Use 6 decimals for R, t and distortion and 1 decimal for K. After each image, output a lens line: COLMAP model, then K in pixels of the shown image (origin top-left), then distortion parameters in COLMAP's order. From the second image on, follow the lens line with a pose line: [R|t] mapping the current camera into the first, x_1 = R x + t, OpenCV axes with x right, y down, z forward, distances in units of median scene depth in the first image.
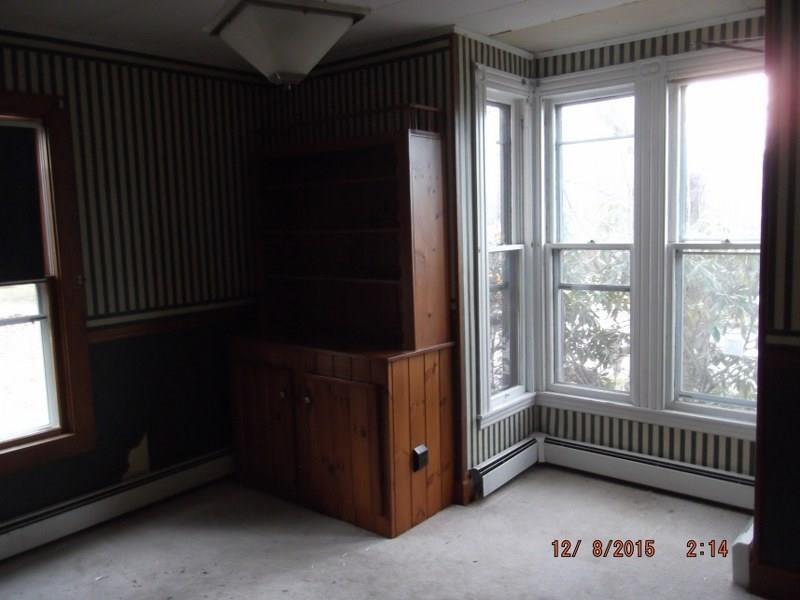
lens RADIAL K [[683.7, 0, 400.0], [0, 683.7, 300.0], [0, 0, 1]] dist [-0.010380, 0.007669]
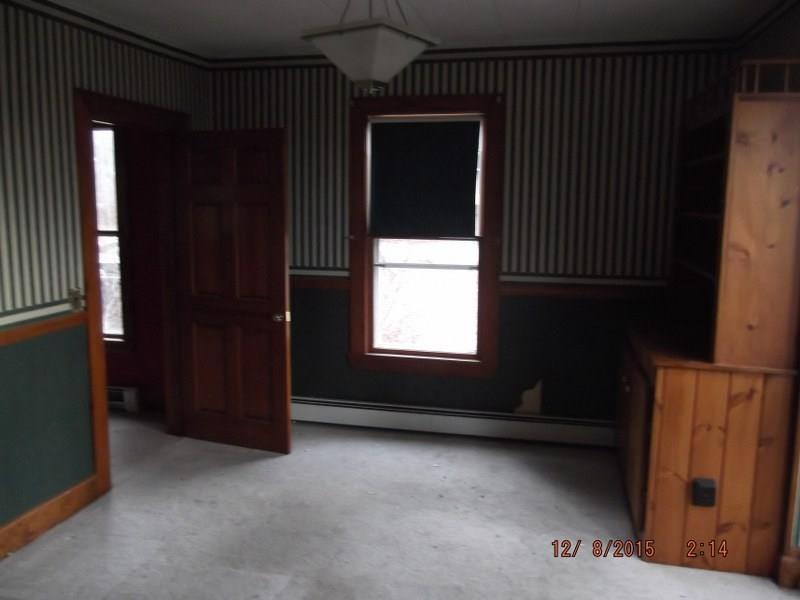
lens RADIAL K [[675.6, 0, 400.0], [0, 675.6, 300.0], [0, 0, 1]] dist [0.010793, 0.011384]
pose [[0.446985, 0.168559, -0.878517, 0.548648], [-0.131224, 0.983818, 0.121997, -0.051508], [0.884864, 0.060751, 0.461871, 0.276236]]
